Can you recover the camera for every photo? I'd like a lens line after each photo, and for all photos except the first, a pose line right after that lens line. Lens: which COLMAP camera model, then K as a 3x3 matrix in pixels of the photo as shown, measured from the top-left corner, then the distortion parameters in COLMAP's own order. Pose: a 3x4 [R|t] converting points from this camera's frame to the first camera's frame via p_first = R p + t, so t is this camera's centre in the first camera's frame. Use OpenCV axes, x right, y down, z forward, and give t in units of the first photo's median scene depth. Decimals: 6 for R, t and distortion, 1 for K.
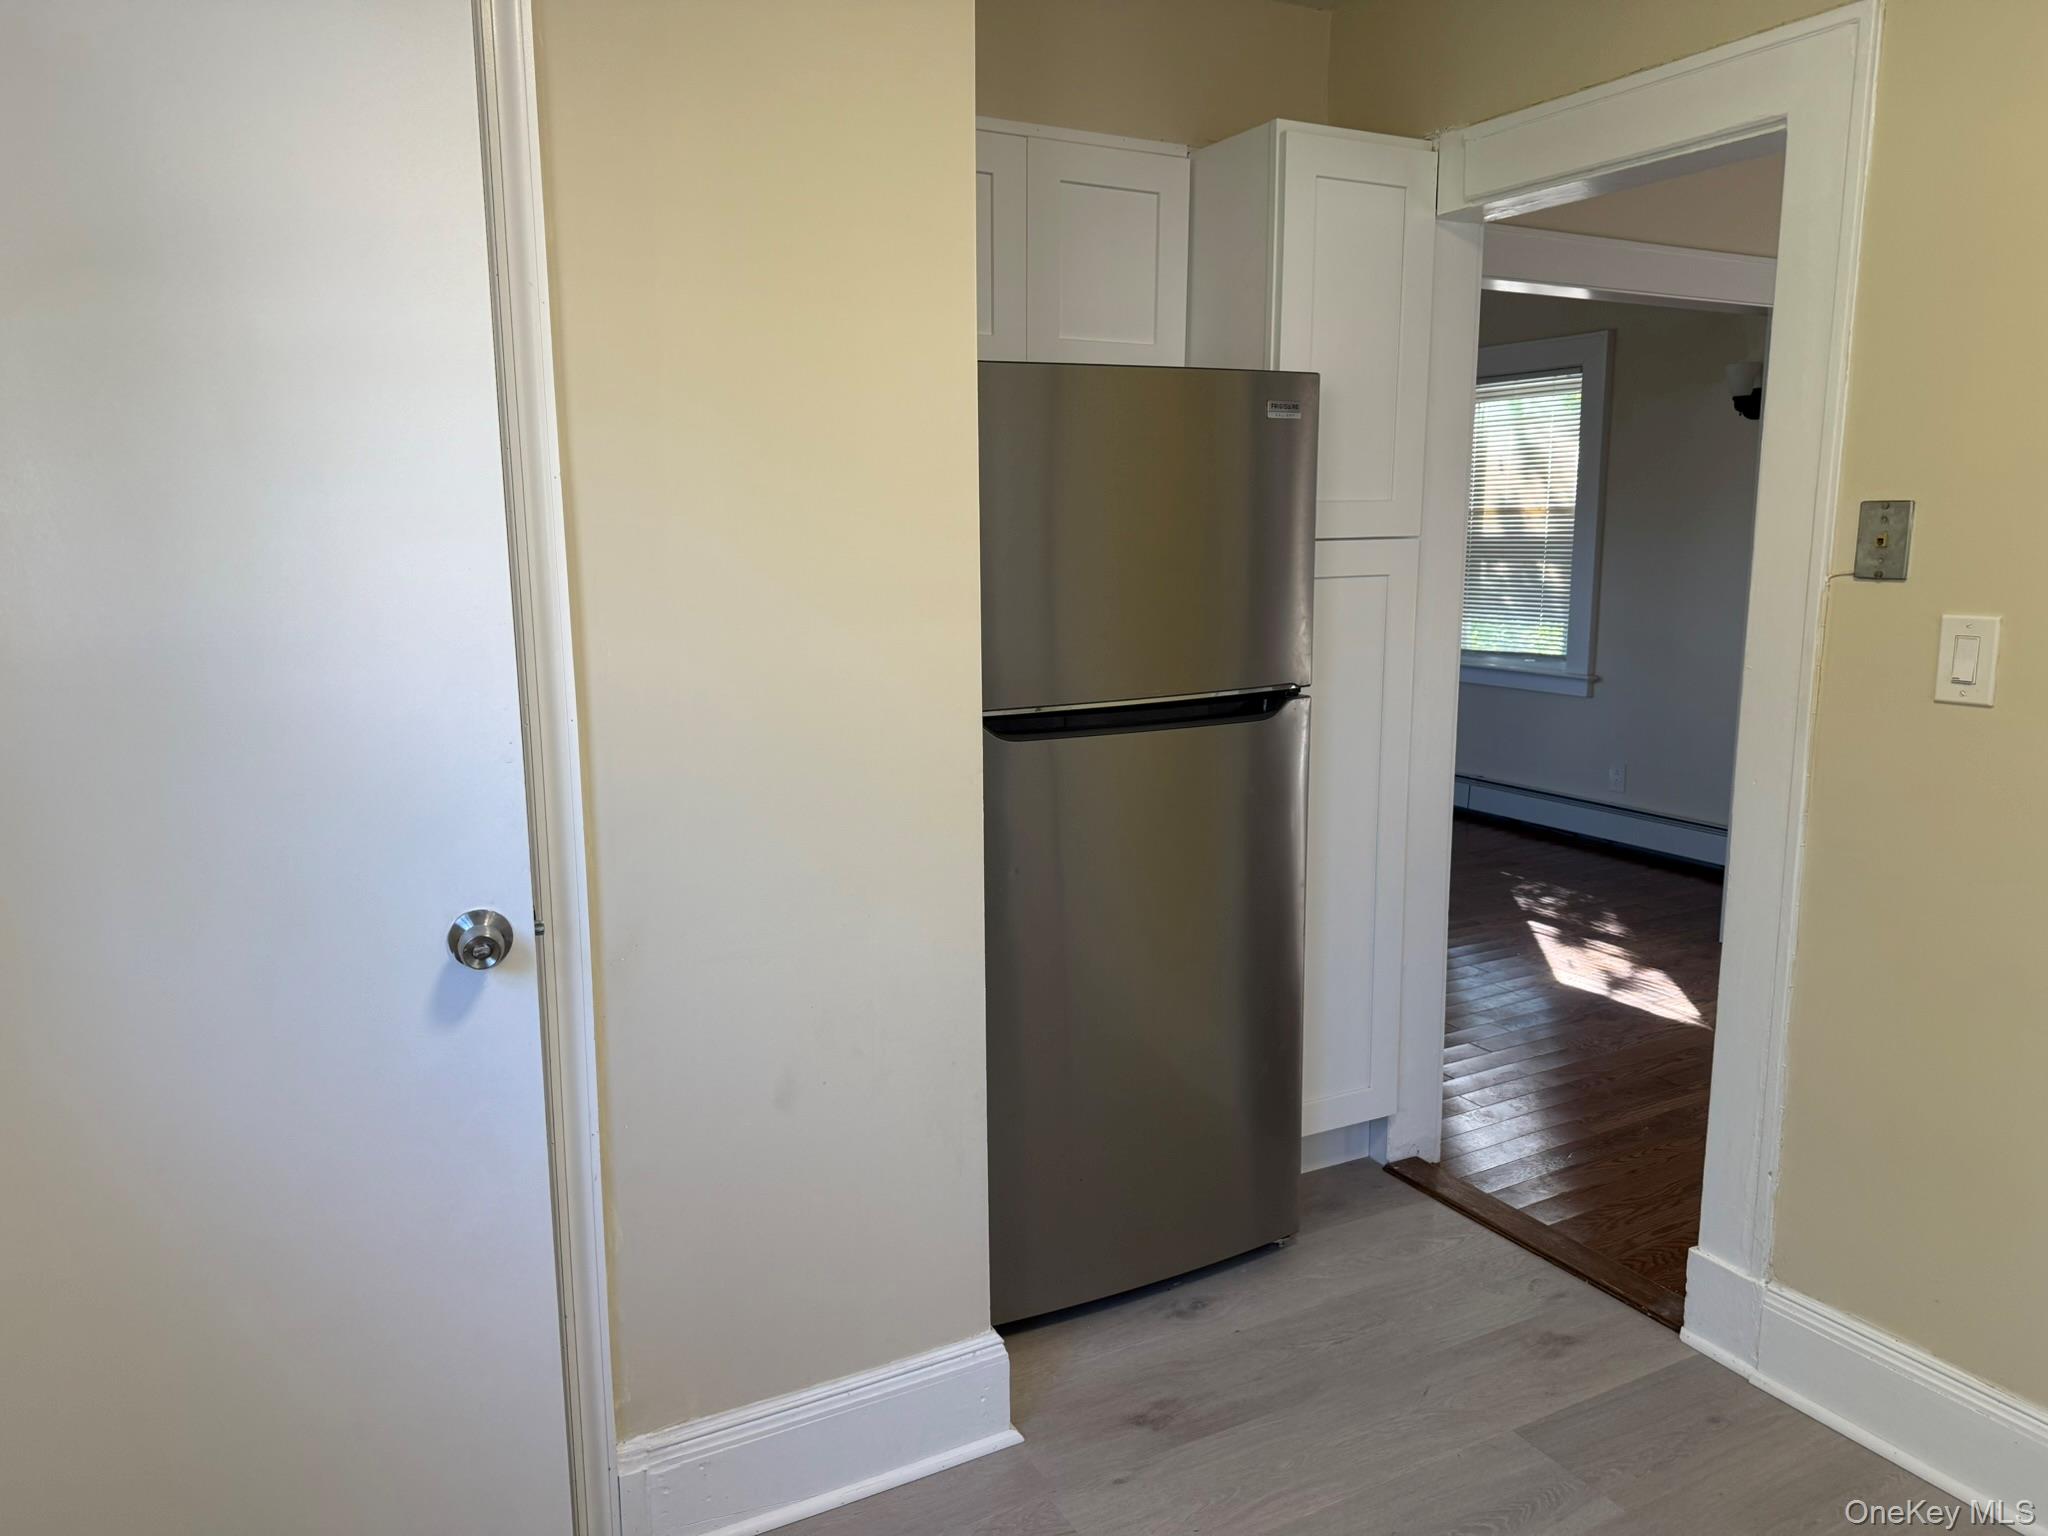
lens RADIAL K [[1445.4, 0, 1017.9], [0, 1445.4, 771.8], [0, 0, 1]] dist [0.068414, -0.085000]
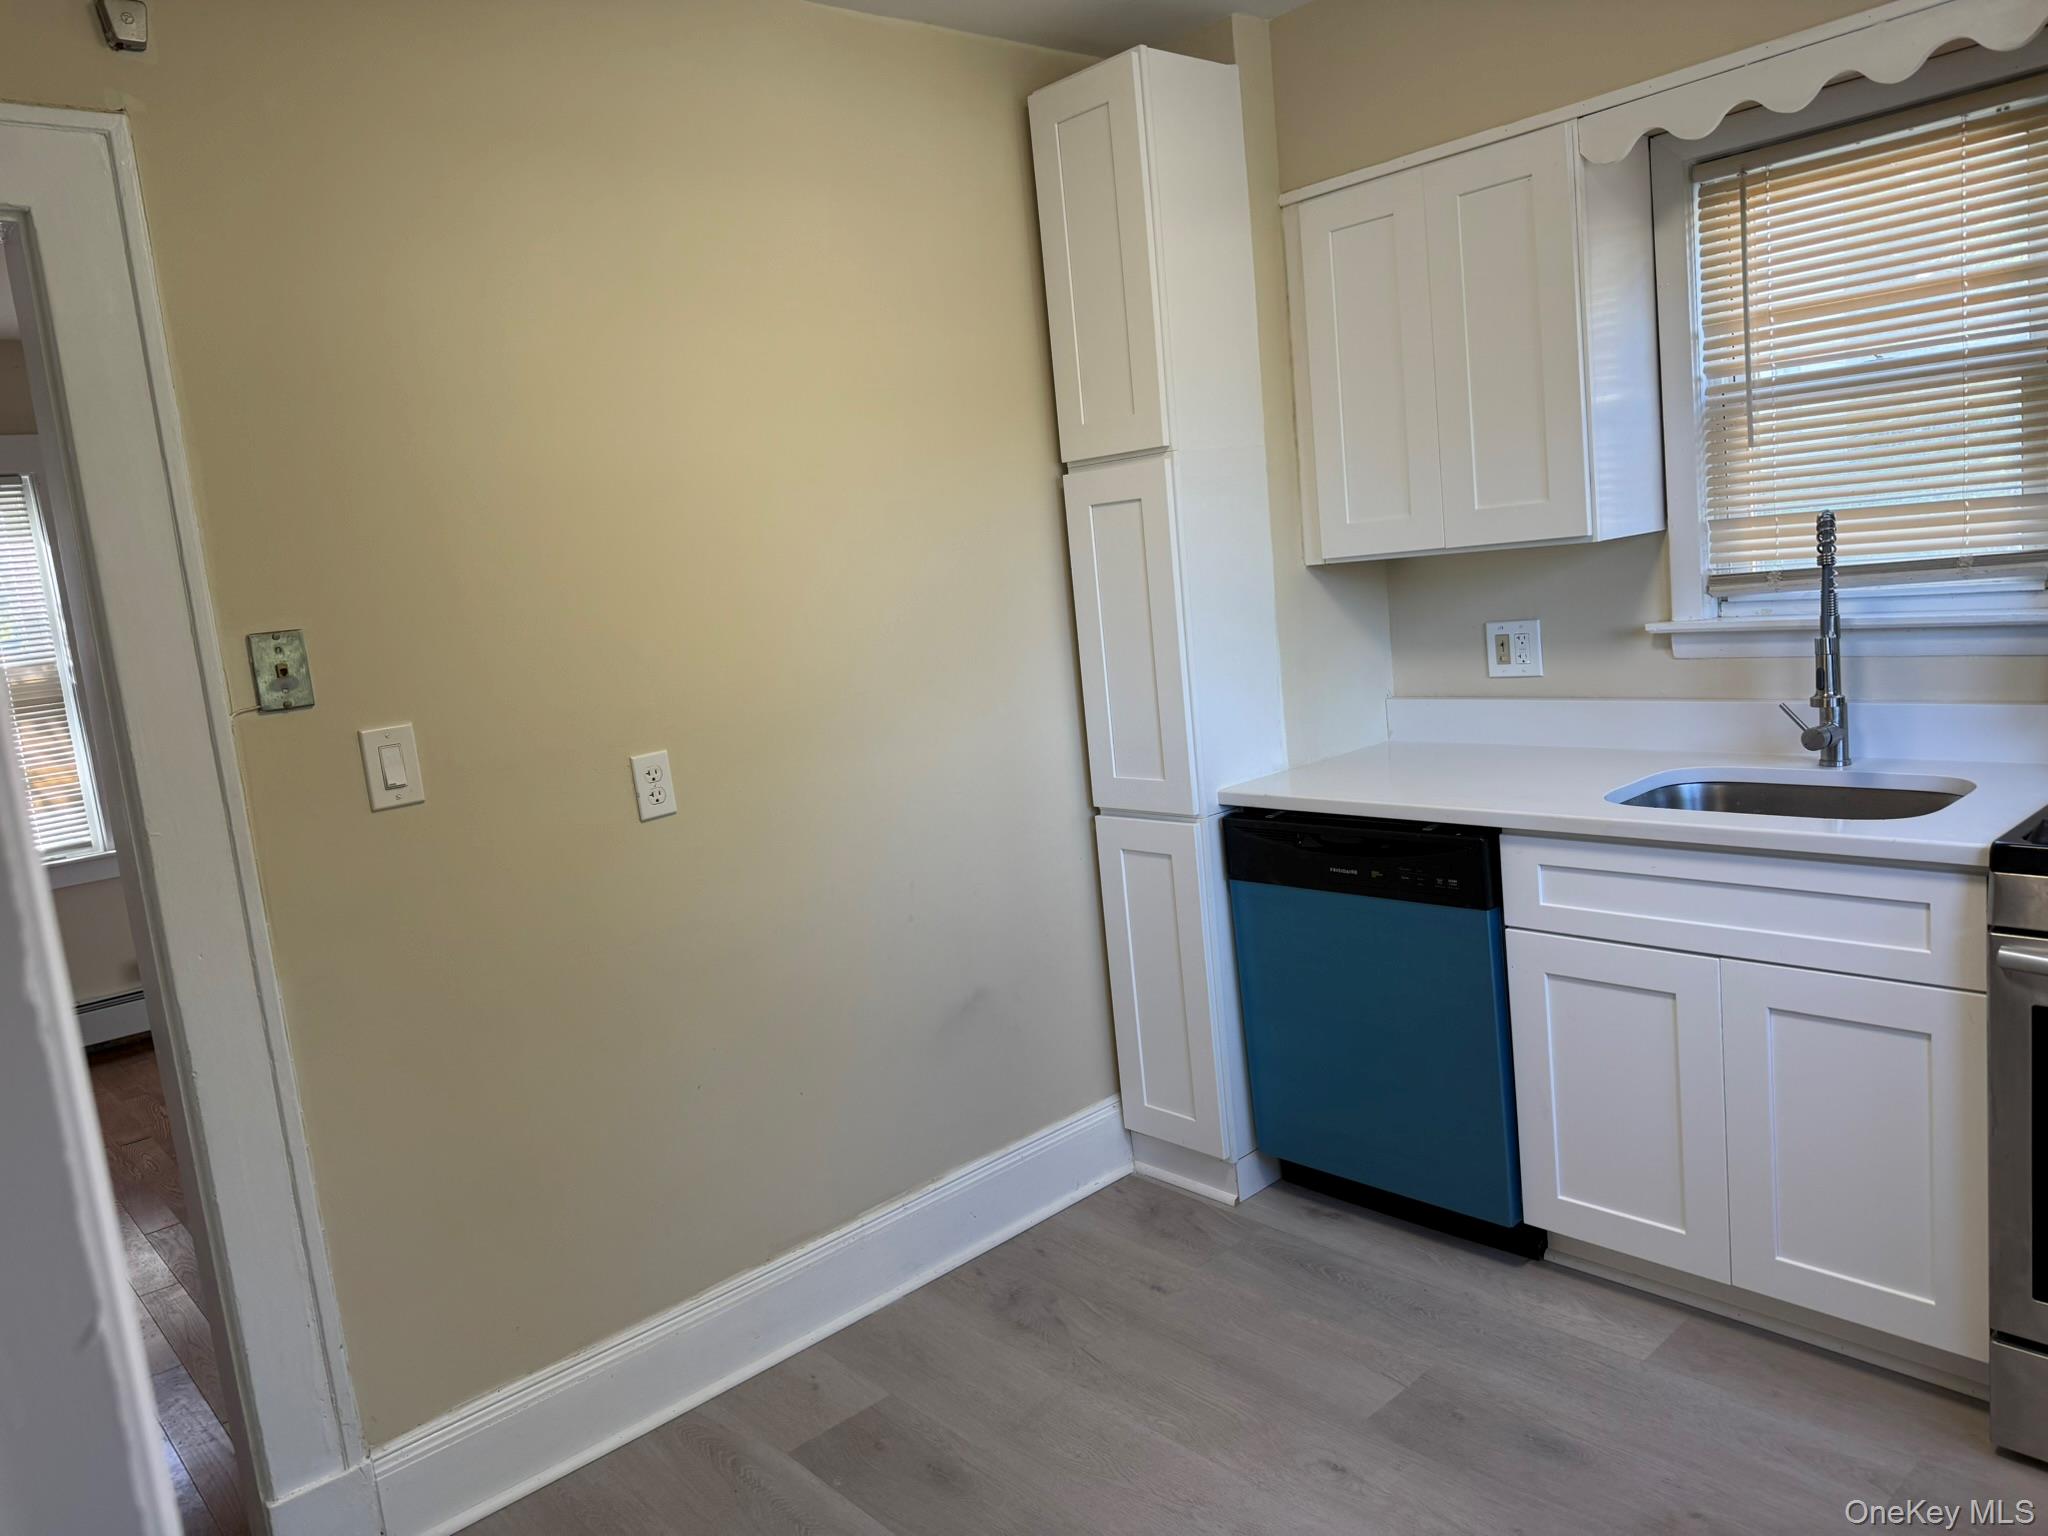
lens RADIAL K [[1445.4, 0, 1019.4], [0, 1445.4, 763.1], [0, 0, 1]] dist [0.068414, -0.085000]
pose [[-0.211269, -0.125358, 0.969356, -0.481572], [0.265143, 0.947205, 0.180281, -0.145082], [-0.940779, 0.295106, -0.166877, 0.715165]]
